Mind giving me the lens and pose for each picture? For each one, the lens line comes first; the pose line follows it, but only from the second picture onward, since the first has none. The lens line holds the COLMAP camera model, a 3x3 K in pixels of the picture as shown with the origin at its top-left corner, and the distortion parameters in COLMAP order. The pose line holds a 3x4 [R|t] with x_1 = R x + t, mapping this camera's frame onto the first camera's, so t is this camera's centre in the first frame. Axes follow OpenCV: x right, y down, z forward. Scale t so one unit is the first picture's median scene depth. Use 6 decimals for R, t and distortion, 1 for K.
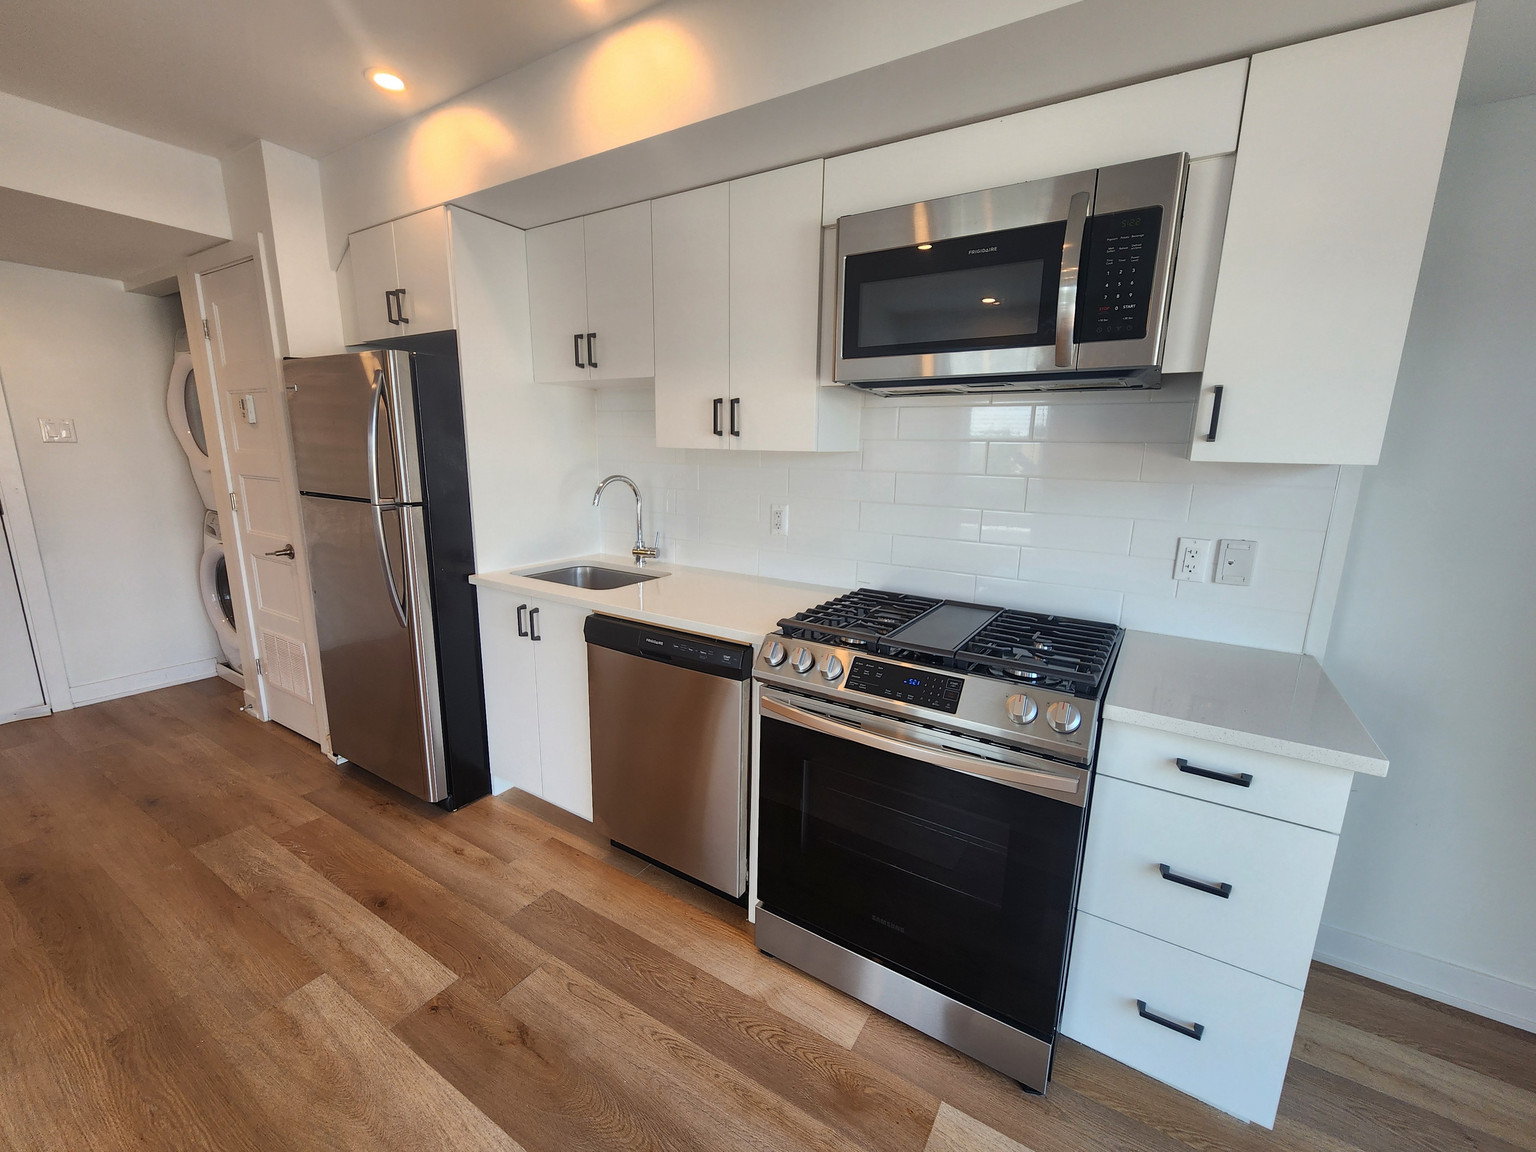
lens RADIAL K [[633.4, 0, 766.0], [0, 633.4, 580.0], [0, 0, 1]] dist [0.001086, -0.000018]
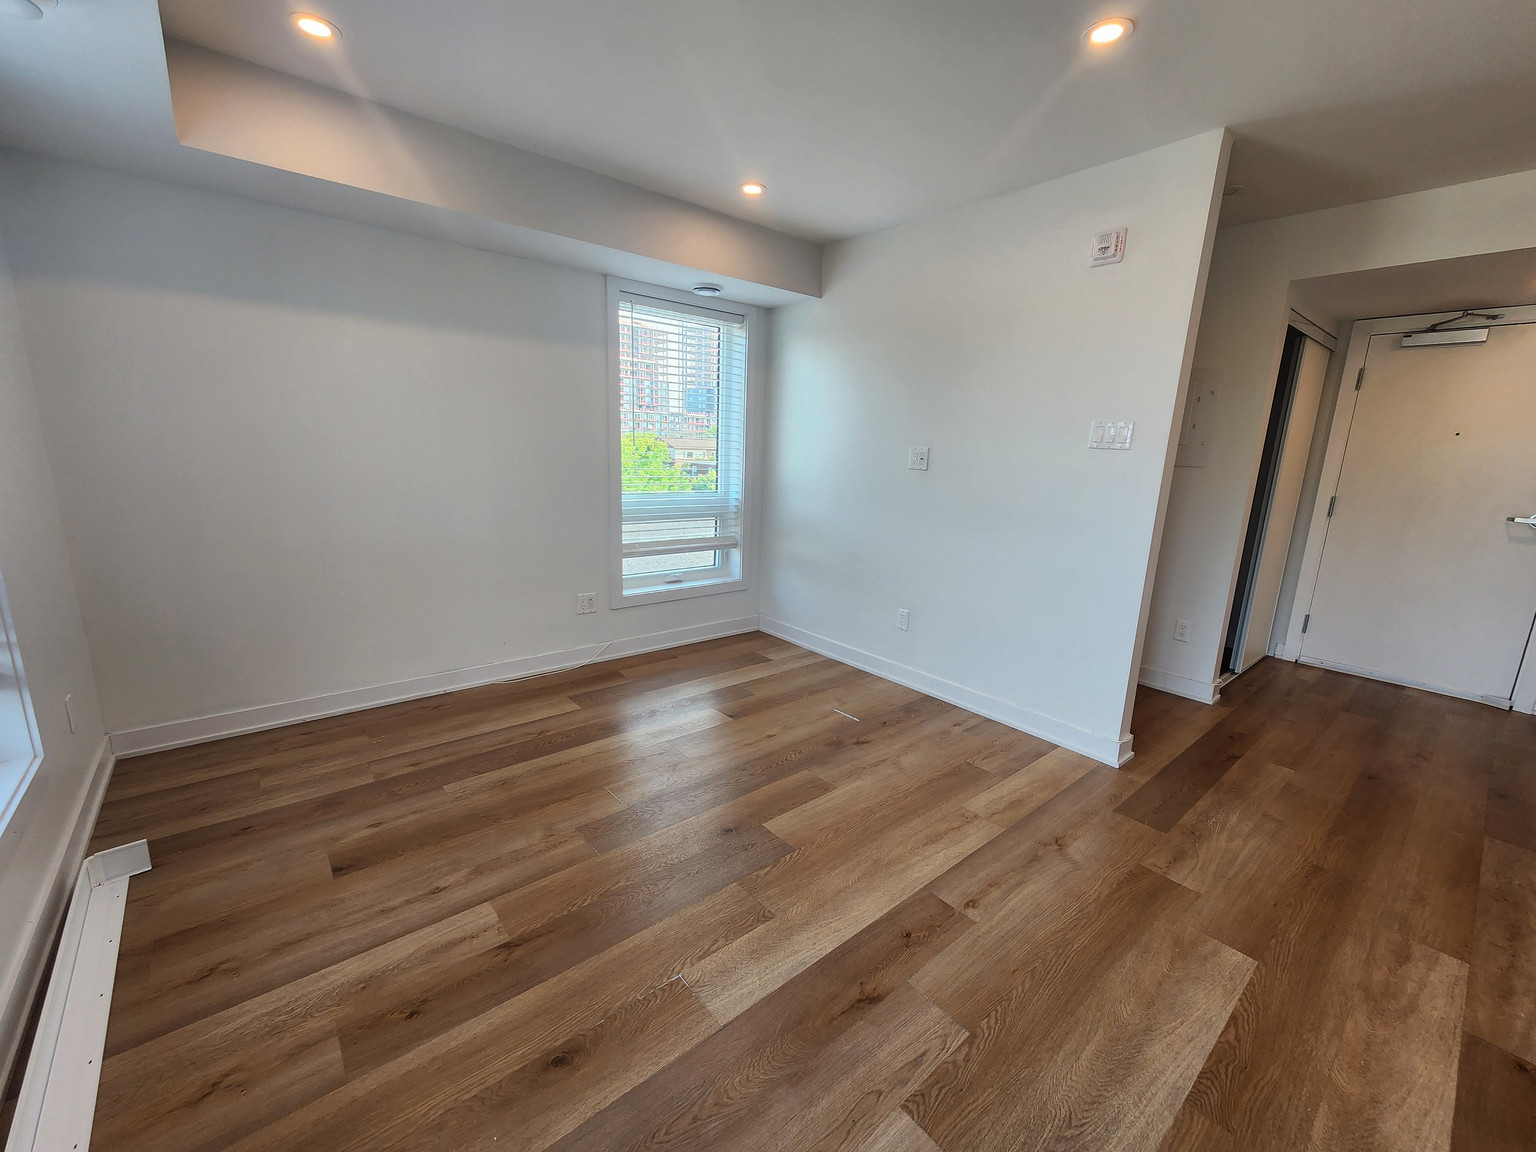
lens RADIAL K [[633.4, 0, 766.0], [0, 633.4, 580.0], [0, 0, 1]] dist [0.001086, -0.000018]
pose [[-0.311469, 0.172196, -0.934524, 0.504395], [-0.235109, 0.938904, 0.251362, 0.044978], [0.920712, 0.298007, -0.251954, 0.025496]]
